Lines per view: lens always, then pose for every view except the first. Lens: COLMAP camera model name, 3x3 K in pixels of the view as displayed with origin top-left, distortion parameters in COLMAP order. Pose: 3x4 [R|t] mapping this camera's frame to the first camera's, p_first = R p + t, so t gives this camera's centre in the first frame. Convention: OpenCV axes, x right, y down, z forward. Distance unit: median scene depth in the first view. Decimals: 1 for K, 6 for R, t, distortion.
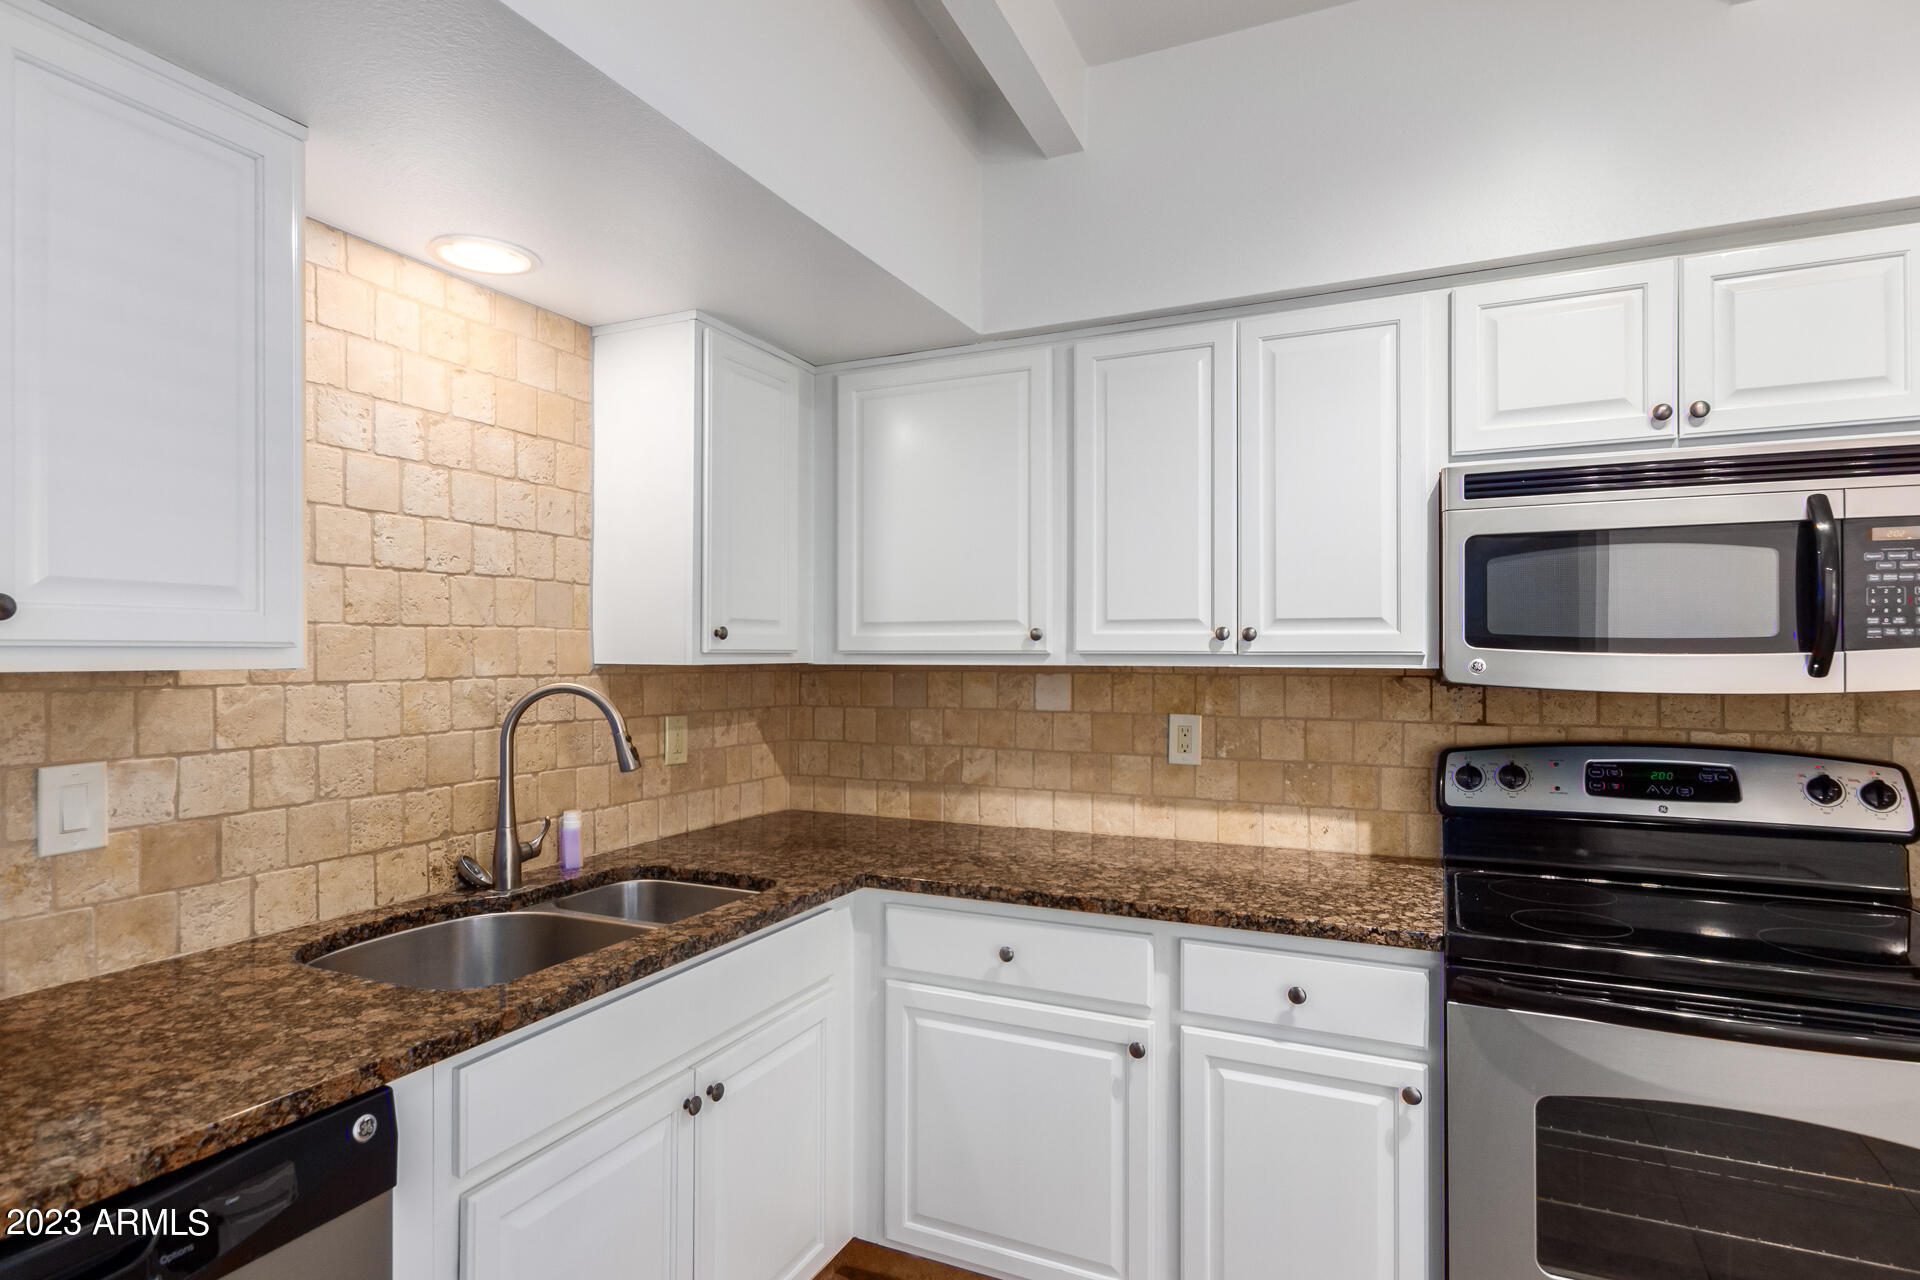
lens RADIAL K [[998.3, 0, 958.0], [0, 998.3, 648.1], [0, 0, 1]] dist [0.005179, -0.001720]
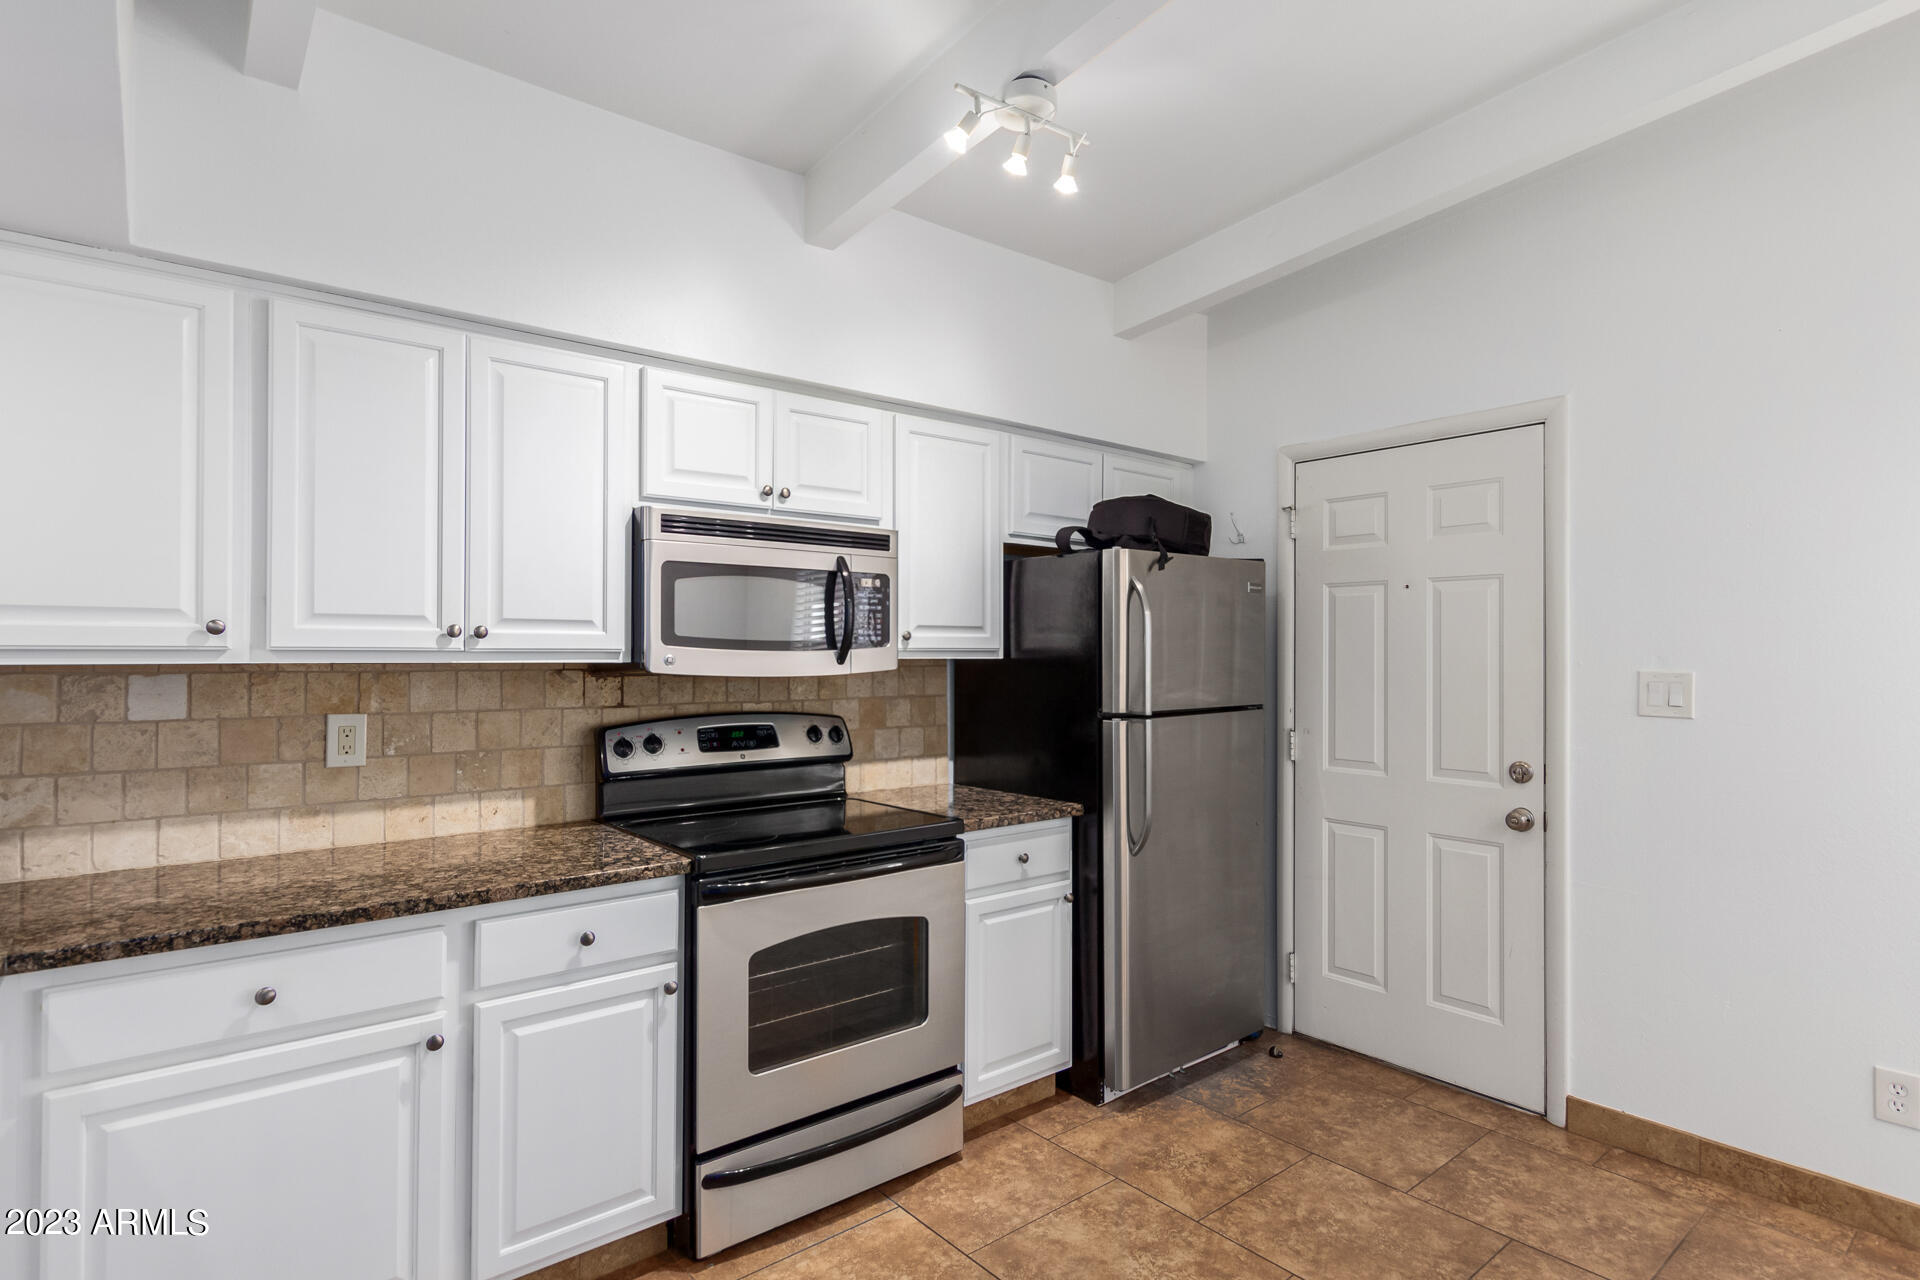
lens RADIAL K [[998.3, 0, 955.2], [0, 998.3, 642.1], [0, 0, 1]] dist [0.005179, -0.001720]
pose [[0.433899, 0.008790, 0.900919, -0.457562], [-0.007134, 0.999955, -0.006321, -0.000082], [-0.900933, -0.003684, 0.433942, 0.079314]]
